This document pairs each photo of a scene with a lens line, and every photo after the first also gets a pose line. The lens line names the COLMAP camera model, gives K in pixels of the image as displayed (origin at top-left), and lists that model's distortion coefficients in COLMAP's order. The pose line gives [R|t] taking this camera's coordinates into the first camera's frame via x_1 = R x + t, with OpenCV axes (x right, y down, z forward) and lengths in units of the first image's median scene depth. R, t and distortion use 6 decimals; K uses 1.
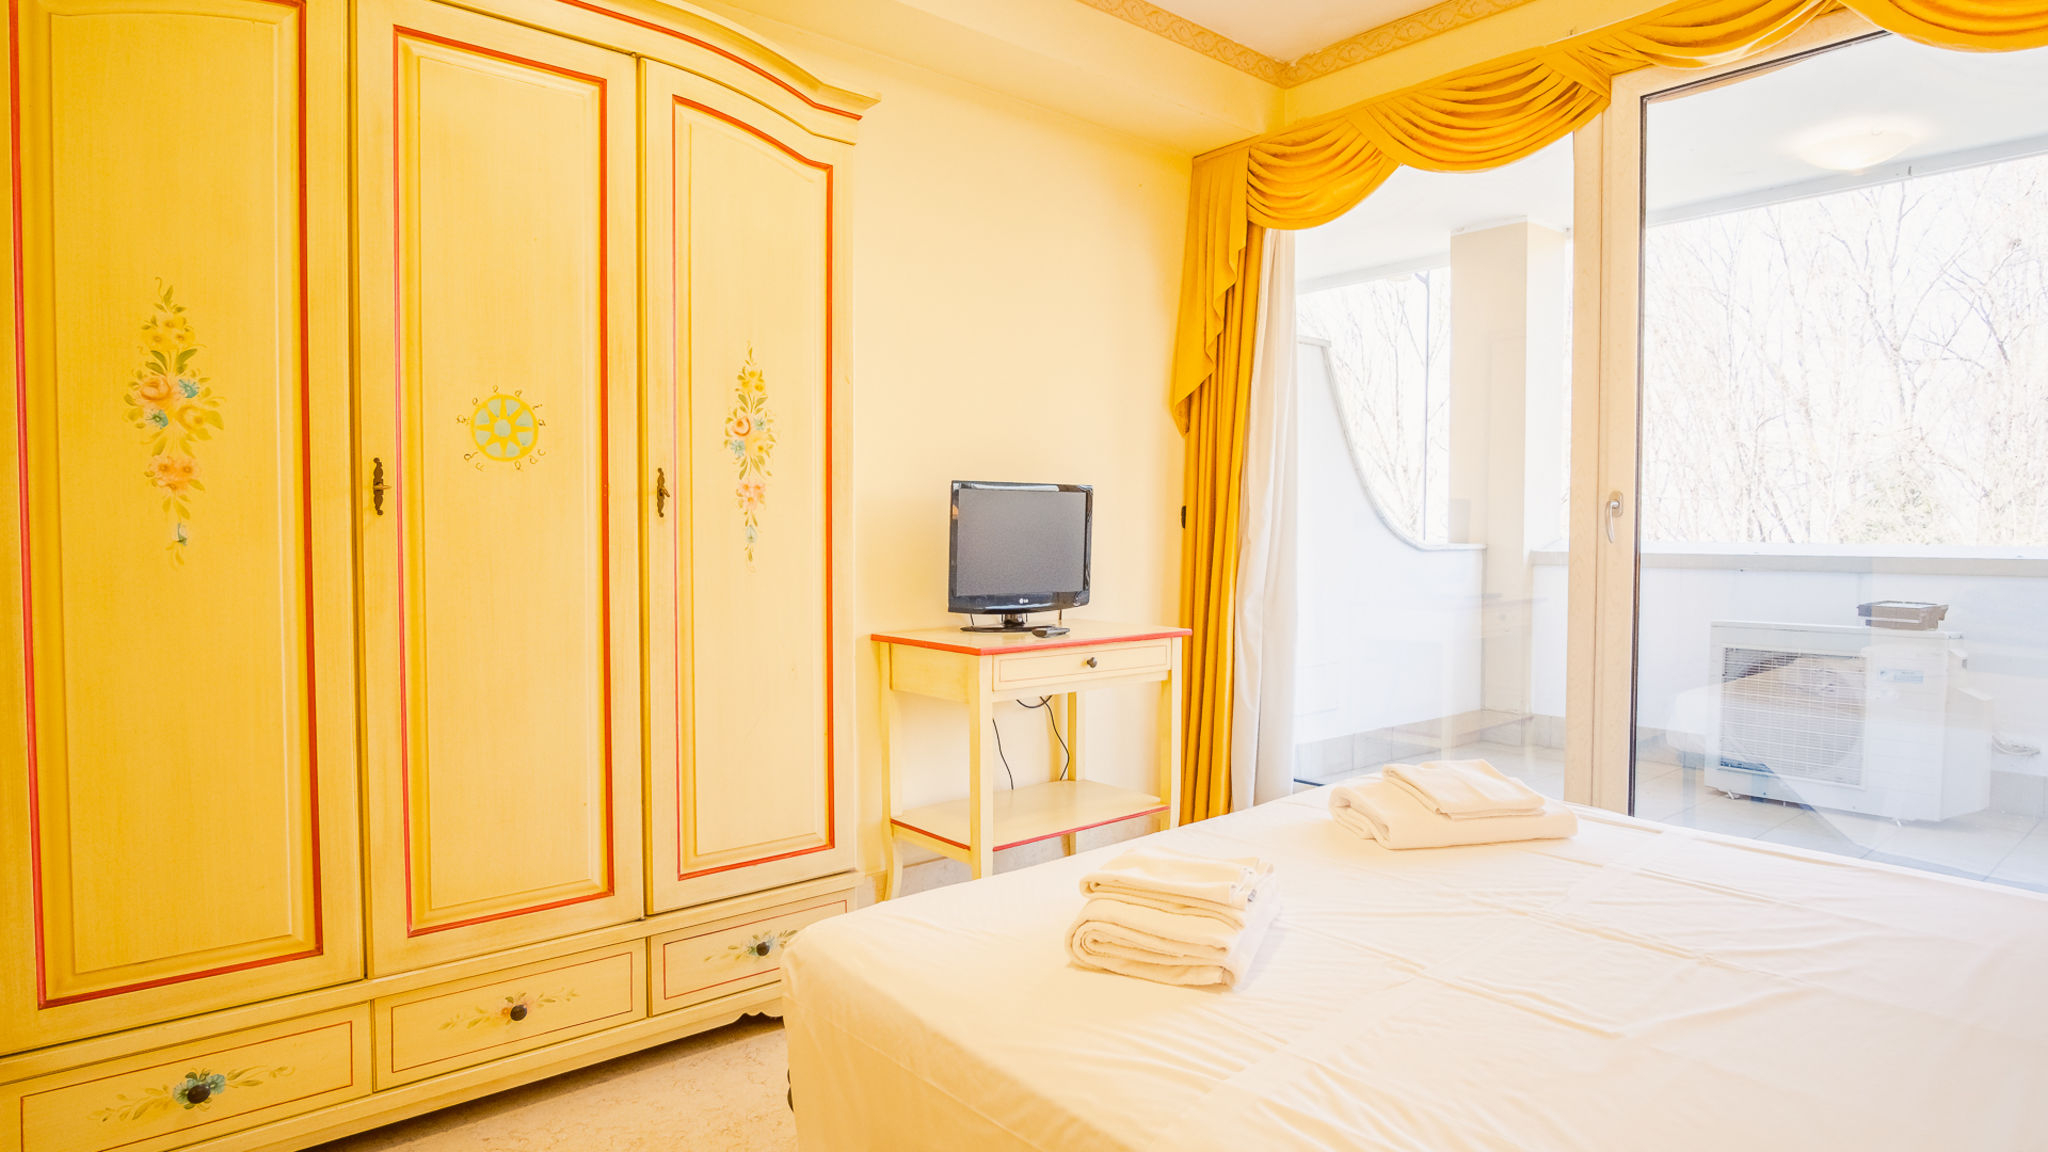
lens RADIAL K [[1096.6, 0, 1033.7], [0, 1096.6, 571.4], [0, 0, 1]] dist [-0.020013, -0.002827]
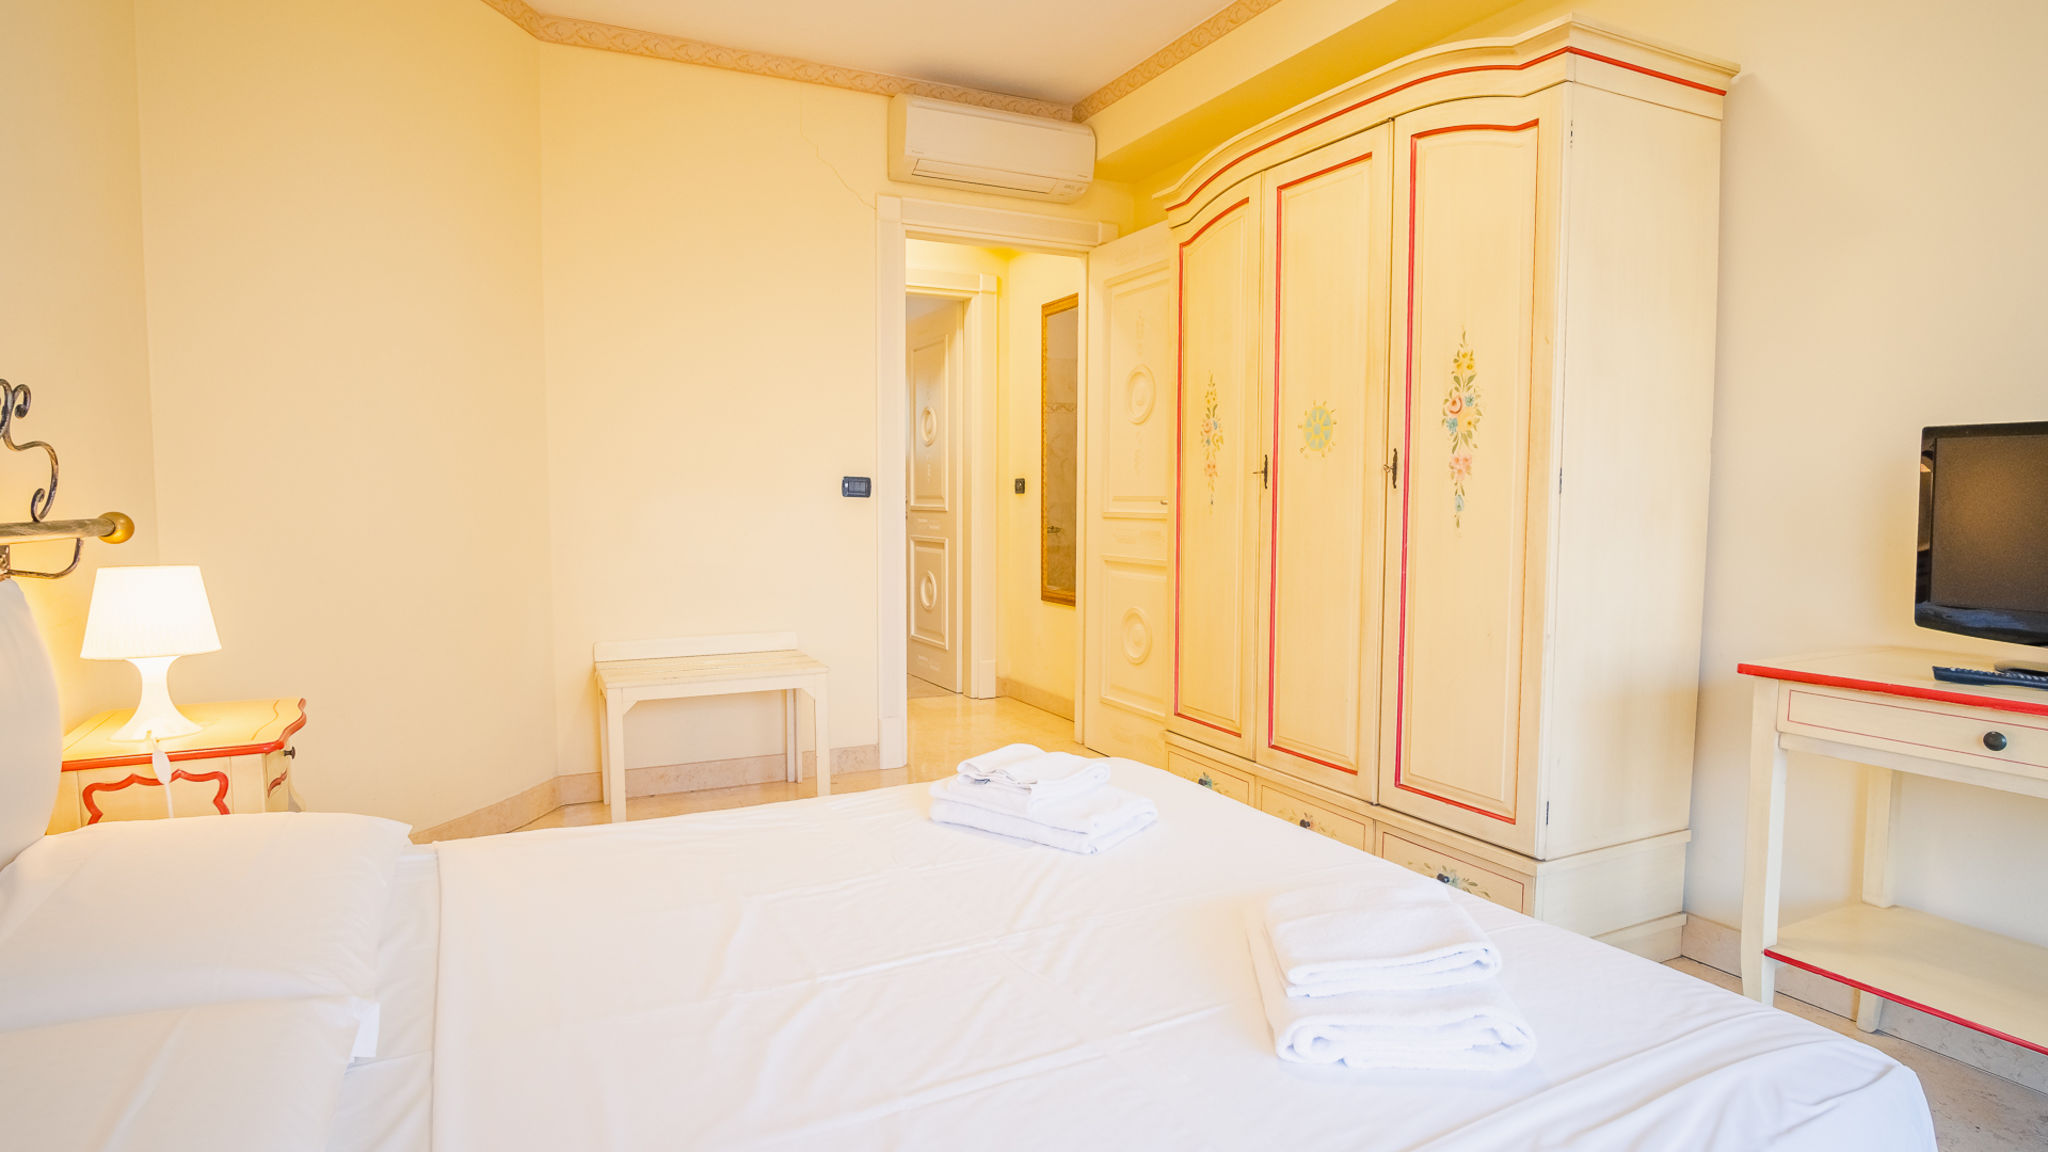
lens RADIAL K [[1096.6, 0, 1022.8], [0, 1096.6, 571.2], [0, 0, 1]] dist [-0.020013, -0.002827]
pose [[-0.240073, 0.068236, -0.968354, 0.906560], [-0.037249, 0.996144, 0.079430, -0.036748], [0.970040, 0.055140, -0.236606, 0.839495]]
